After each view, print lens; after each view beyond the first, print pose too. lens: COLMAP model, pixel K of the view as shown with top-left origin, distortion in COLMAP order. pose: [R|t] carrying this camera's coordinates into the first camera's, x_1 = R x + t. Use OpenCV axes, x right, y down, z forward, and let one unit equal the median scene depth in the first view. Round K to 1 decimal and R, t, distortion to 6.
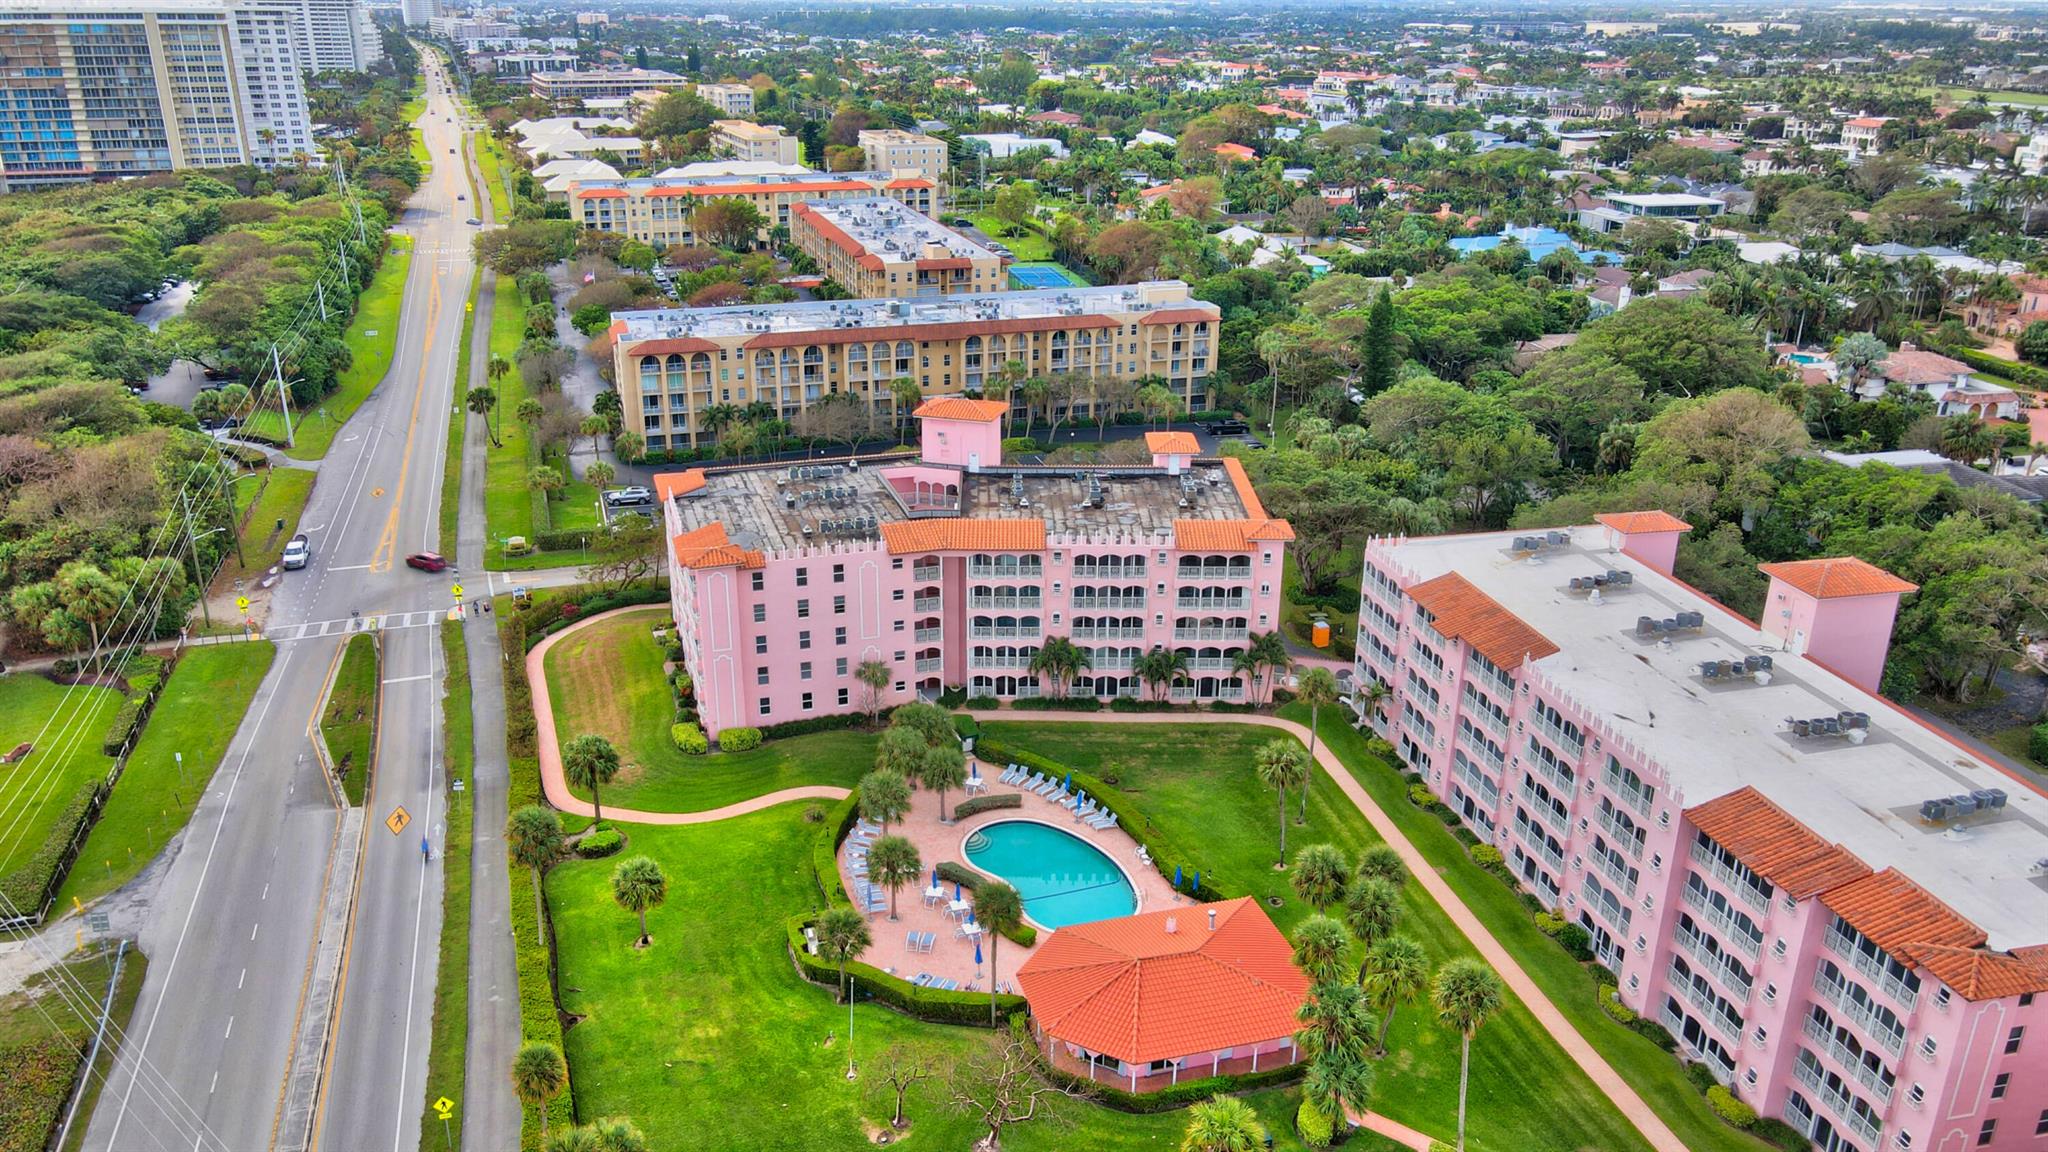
lens RADIAL K [[1517.6, 0, 1024.0], [0, 1517.6, 576.0], [0, 0, 1]] dist [-0.068691, 0.362703]
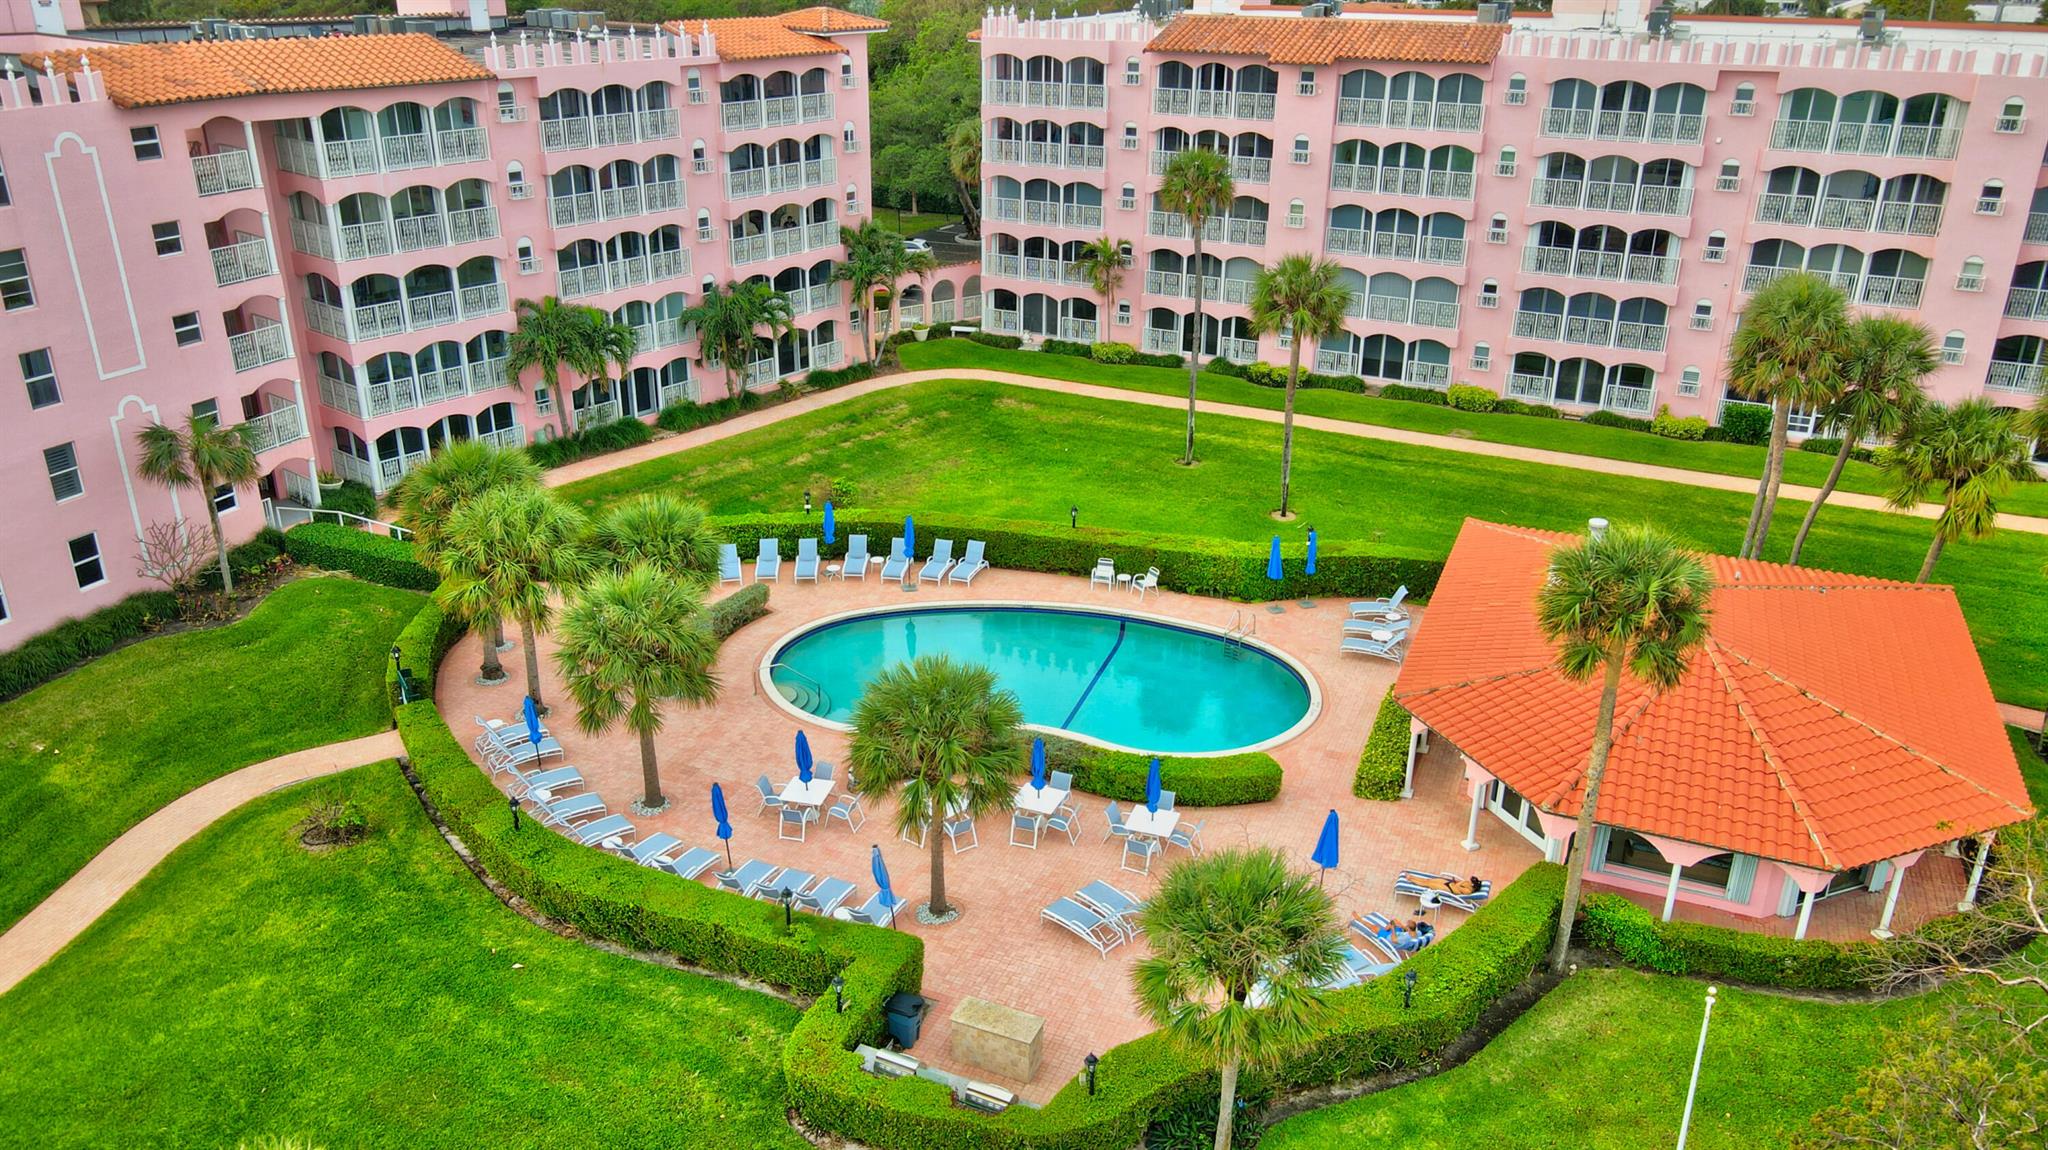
lens RADIAL K [[1520.2, 0, 1013.1], [0, 1520.2, 559.8], [0, 0, 1]] dist [-0.002135, 0.053124]
pose [[0.646593, -0.303548, 0.699840, -0.229848], [0.279266, 0.947924, 0.153134, 0.085440], [-0.709879, 0.096426, 0.697692, 0.603315]]
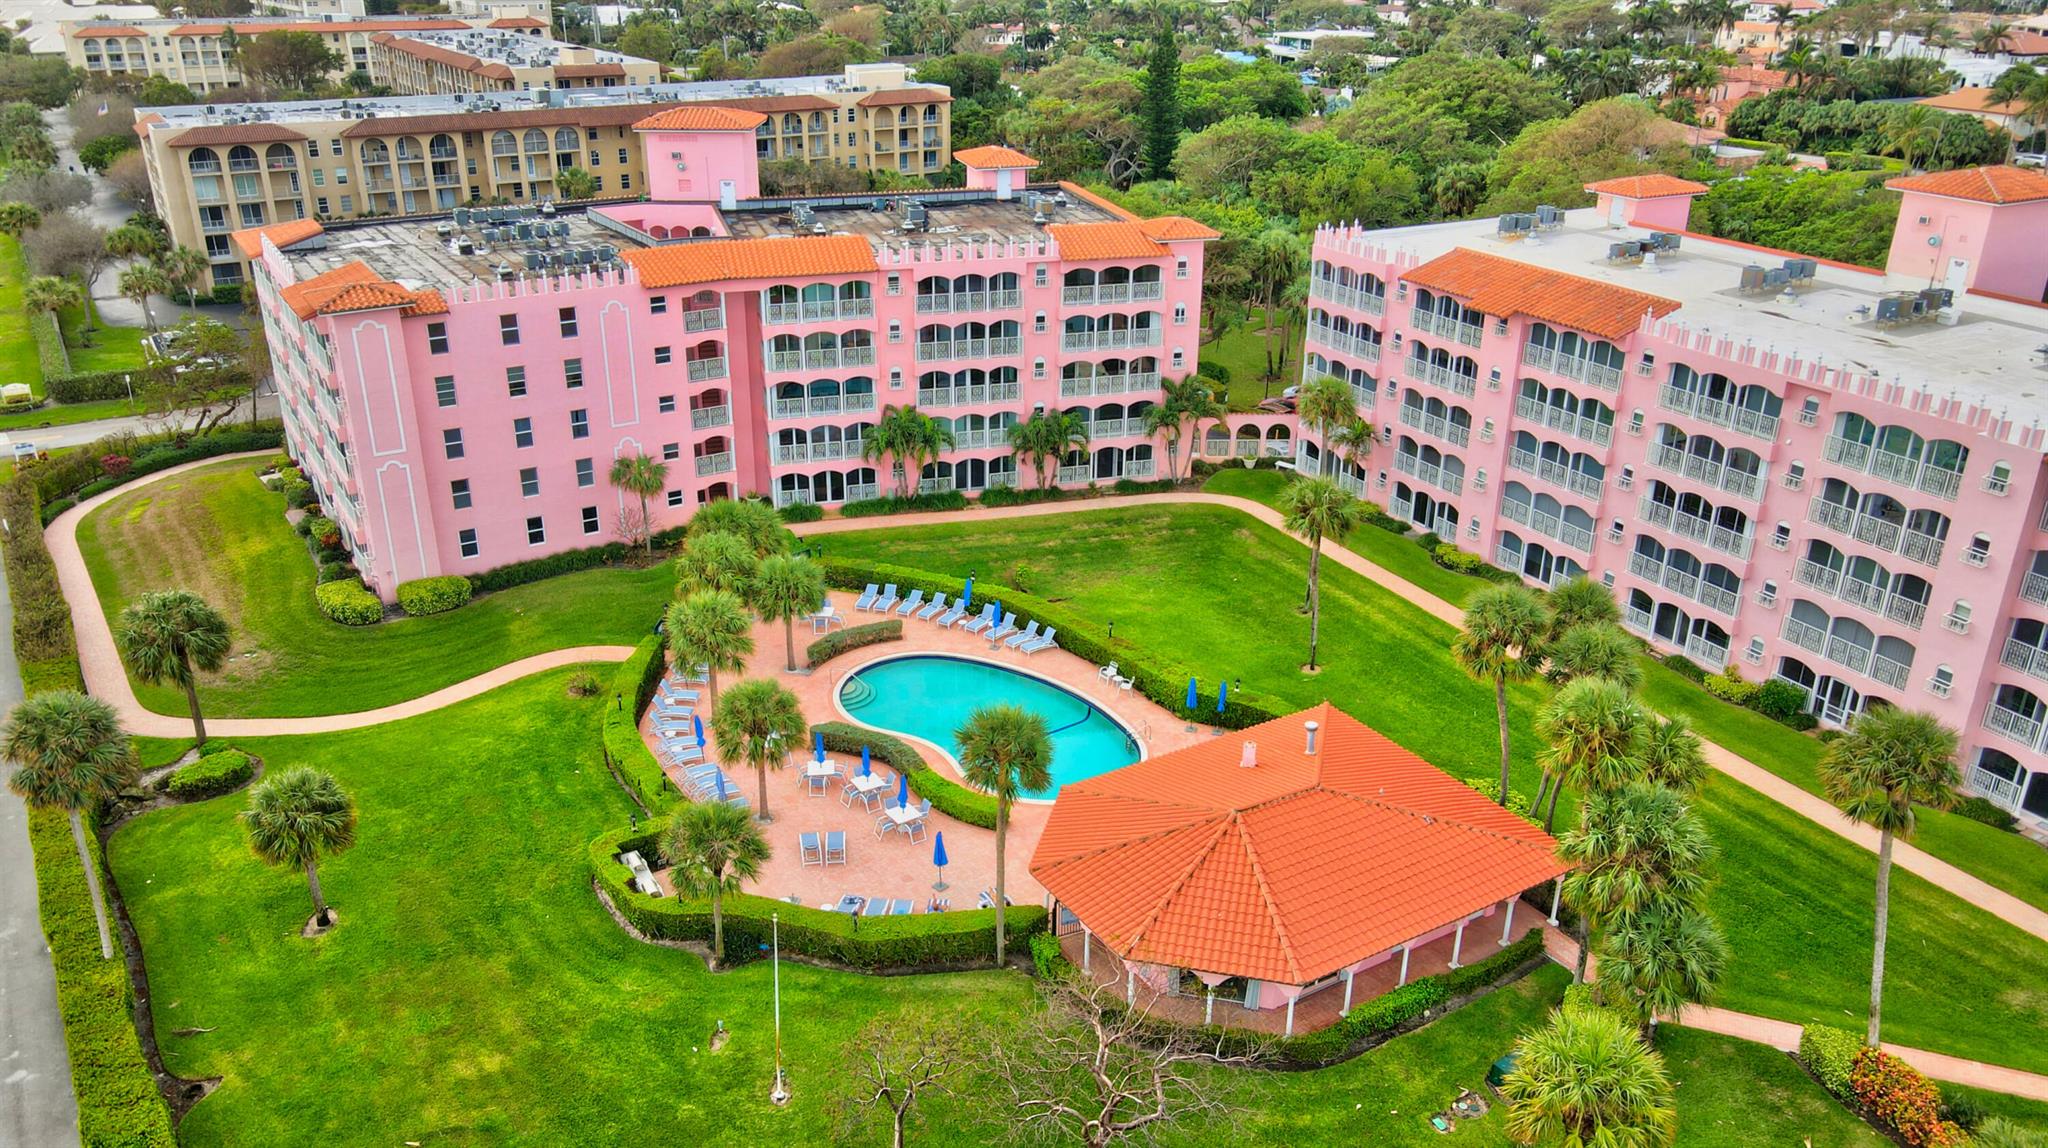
lens RADIAL K [[1520.2, 0, 1013.1], [0, 1520.2, 558.8], [0, 0, 1]] dist [-0.002135, 0.053124]
pose [[0.968328, -0.104736, 0.226653, -0.093649], [0.098272, 0.994369, 0.039651, 0.088669], [-0.229529, -0.016121, 0.973168, 0.318658]]
